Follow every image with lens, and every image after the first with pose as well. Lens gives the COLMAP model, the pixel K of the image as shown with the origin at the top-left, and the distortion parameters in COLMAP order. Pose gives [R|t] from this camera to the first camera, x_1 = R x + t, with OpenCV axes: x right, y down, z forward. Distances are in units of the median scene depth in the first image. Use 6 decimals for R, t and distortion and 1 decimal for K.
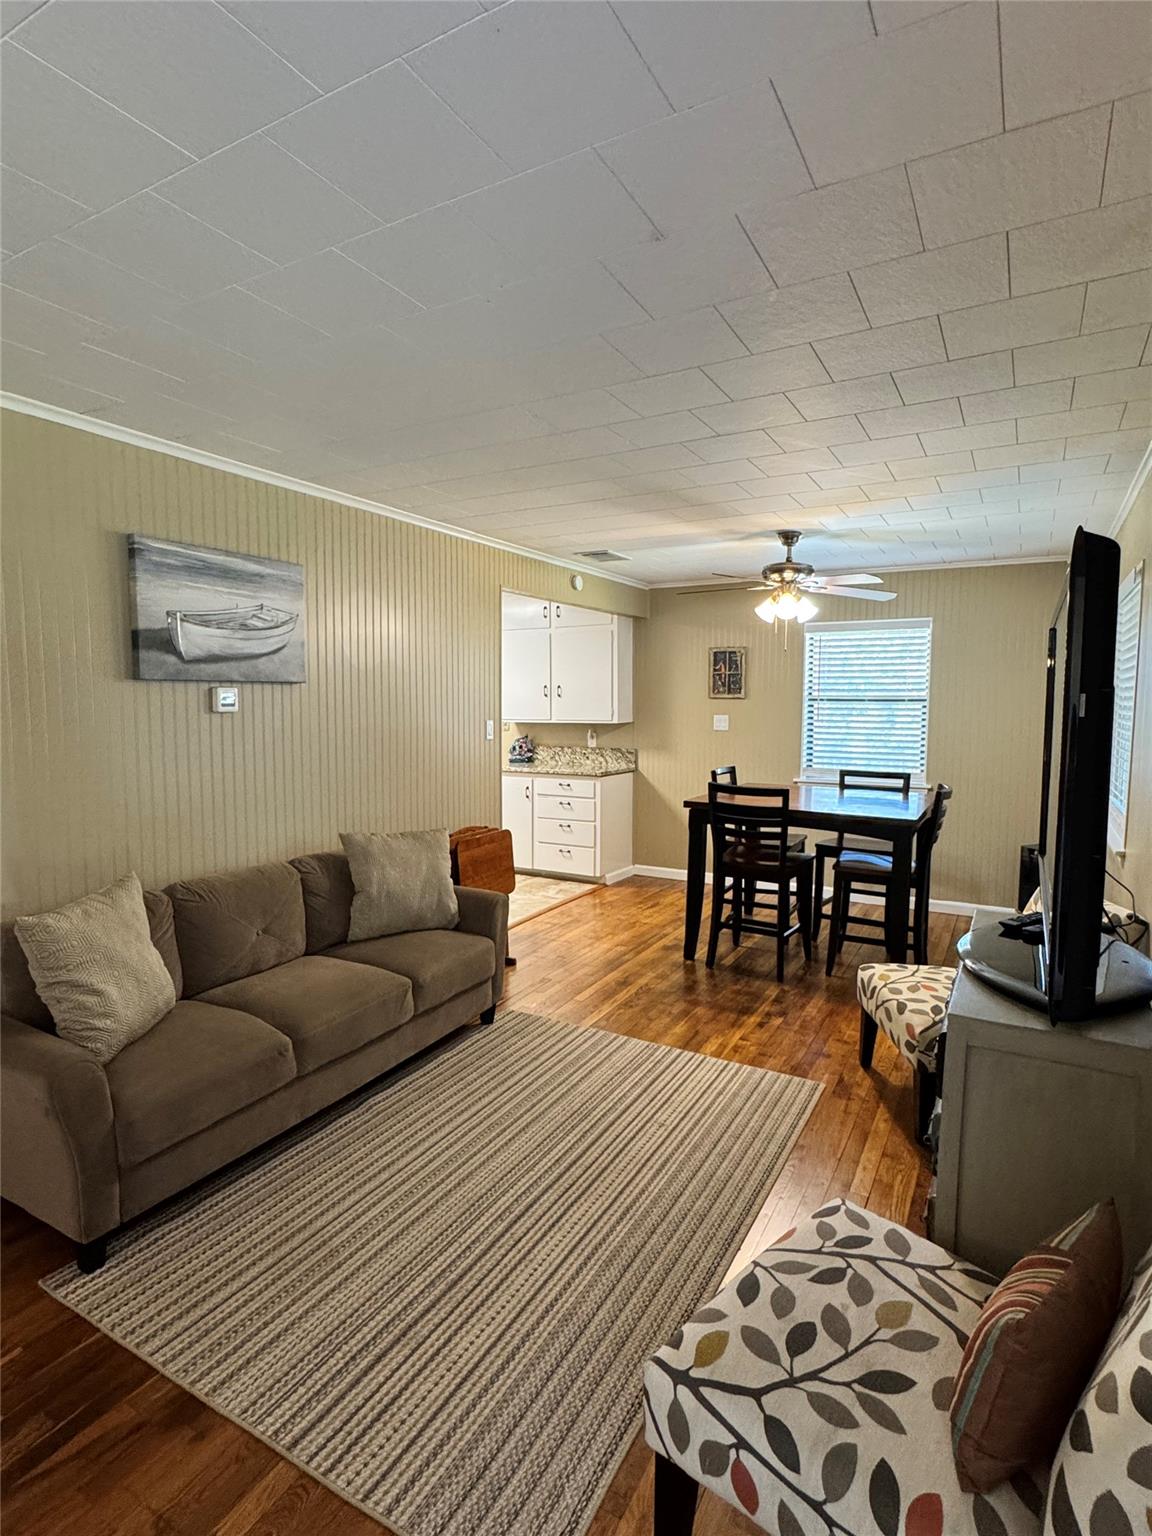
lens RADIAL K [[800.1, 0, 579.5], [0, 800.1, 770.1], [0, 0, 1]] dist [-0.001147, -0.000029]
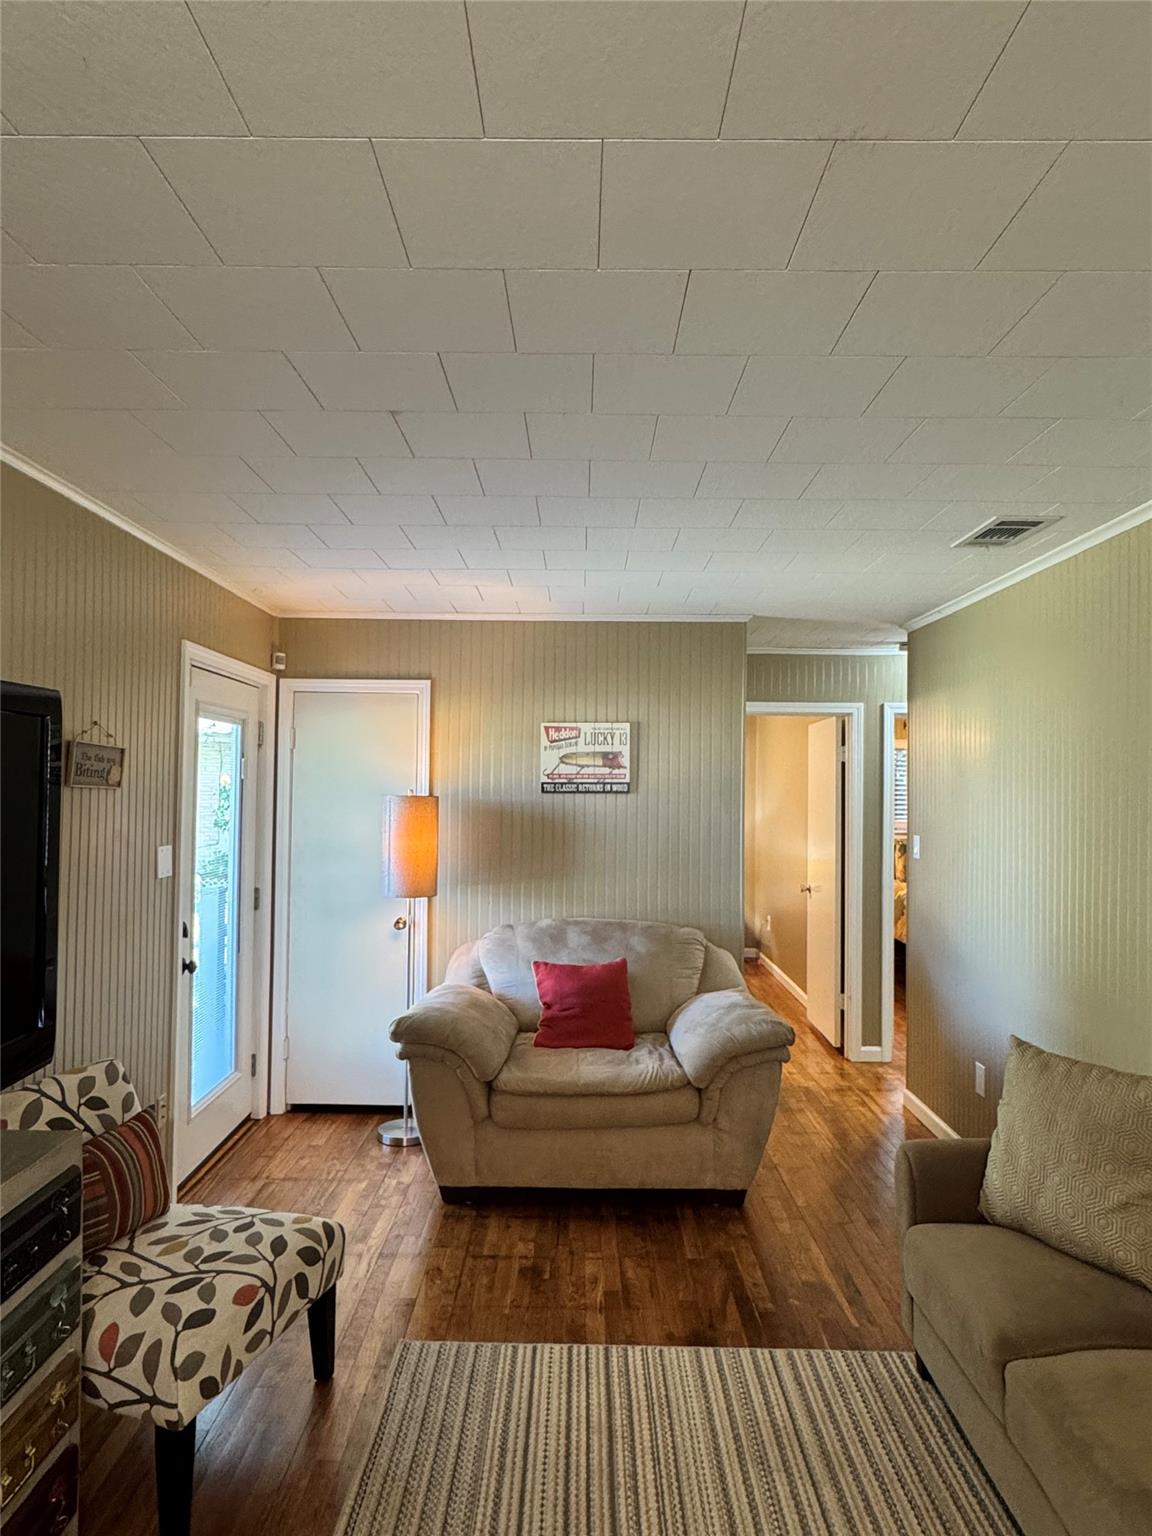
lens RADIAL K [[940.8, 0, 577.4], [0, 940.8, 768.4], [0, 0, 1]] dist [-0.003706, 0.002610]
pose [[-0.874952, -0.025316, -0.483548, 0.194865], [-0.058429, 0.996855, 0.053535, -0.098139], [0.480672, 0.075094, -0.873679, 0.897688]]
